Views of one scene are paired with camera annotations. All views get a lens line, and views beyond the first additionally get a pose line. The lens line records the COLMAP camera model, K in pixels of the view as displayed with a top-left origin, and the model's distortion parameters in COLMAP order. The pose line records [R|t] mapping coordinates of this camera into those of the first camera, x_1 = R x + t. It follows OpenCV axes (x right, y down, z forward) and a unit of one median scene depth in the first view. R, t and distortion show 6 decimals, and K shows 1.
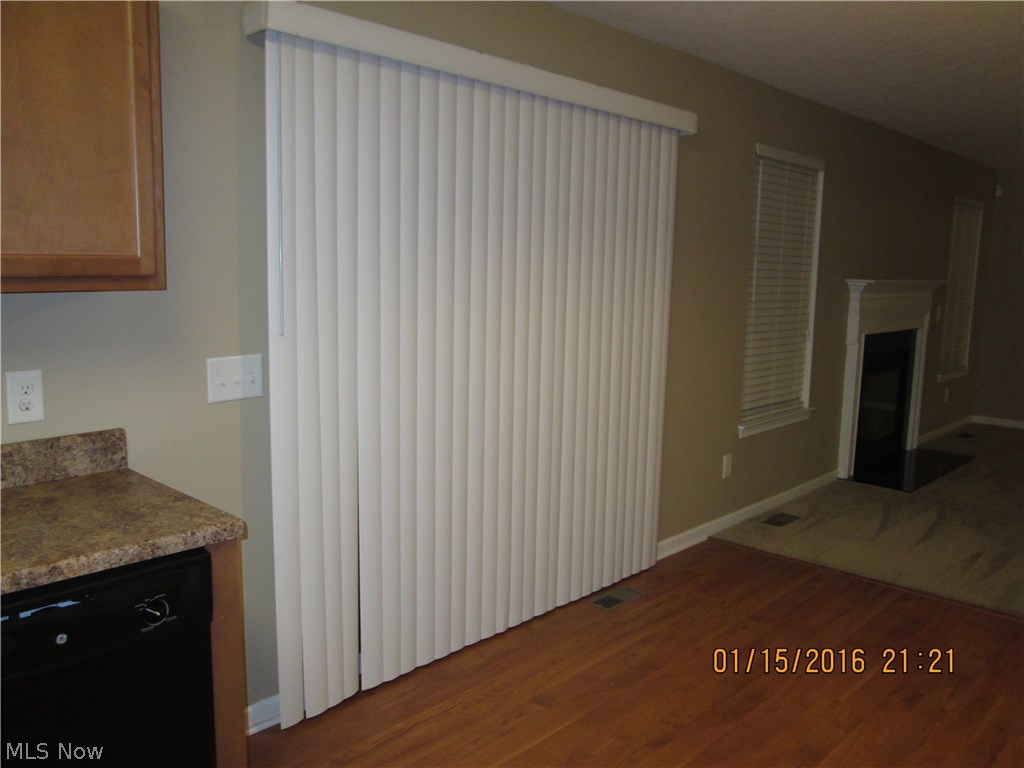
lens RADIAL K [[838.9, 0, 512.0], [0, 838.9, 384.0], [0, 0, 1]] dist [-0.049391, 0.005329]
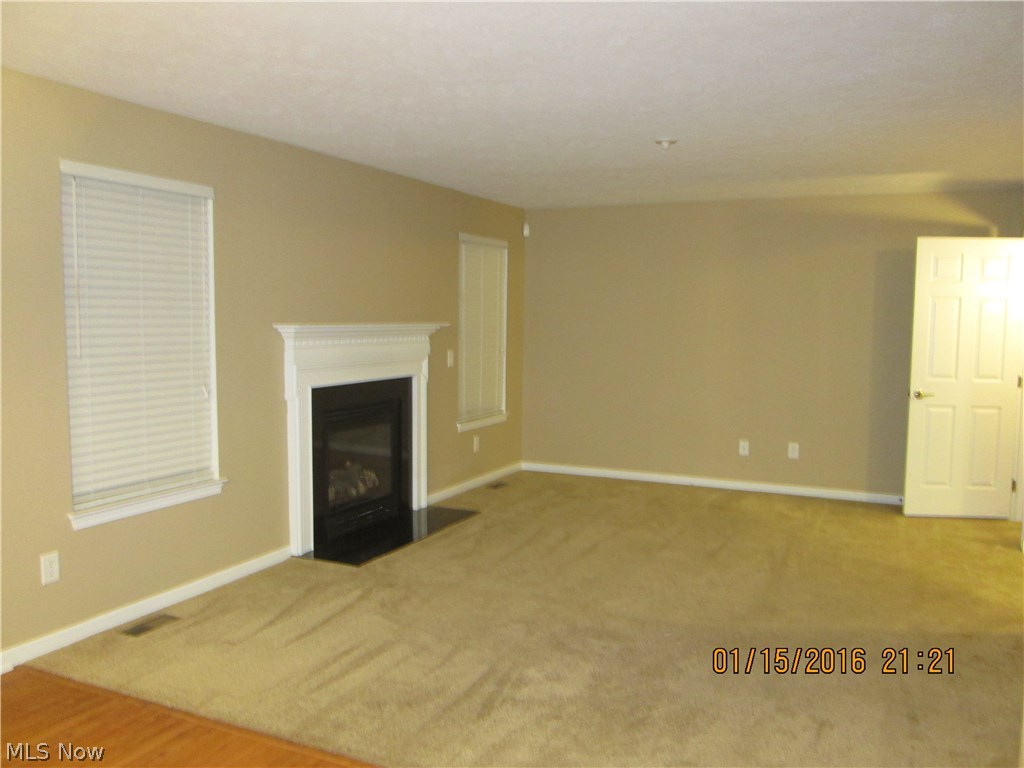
lens RADIAL K [[838.9, 0, 512.0], [0, 838.9, 384.0], [0, 0, 1]] dist [-0.049391, 0.005329]
pose [[0.948485, -0.047043, 0.313309, 0.376765], [0.066471, 0.996453, -0.051611, -0.004009], [-0.309770, 0.069778, 0.948248, 0.110630]]
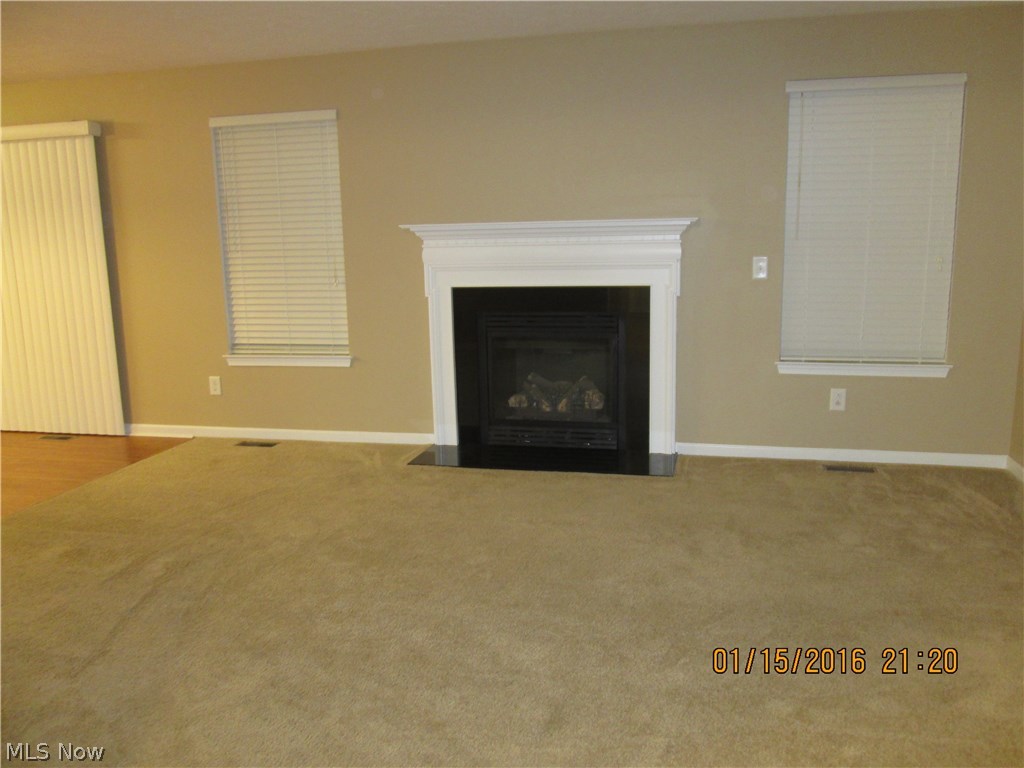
lens RADIAL K [[838.9, 0, 512.0], [0, 838.9, 384.0], [0, 0, 1]] dist [-0.049391, 0.005329]
pose [[0.499101, 0.121667, -0.857960, 1.324200], [-0.088414, 0.992077, 0.089253, -0.046039], [0.862021, 0.031310, 0.505904, 0.658032]]
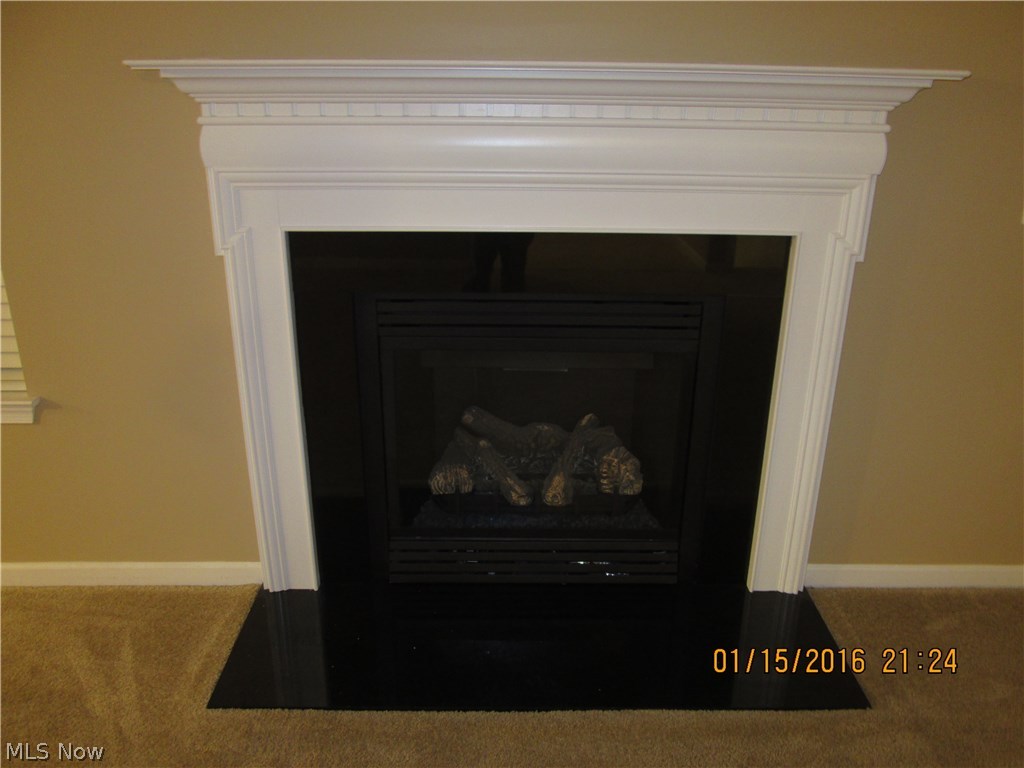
lens RADIAL K [[838.9, 0, 512.0], [0, 838.9, 384.0], [0, 0, 1]] dist [-0.049391, 0.005329]
pose [[0.697051, 0.247713, -0.672873, 0.787934], [-0.095948, 0.962213, 0.254835, -0.102804], [0.710573, -0.113072, 0.694479, 0.887473]]
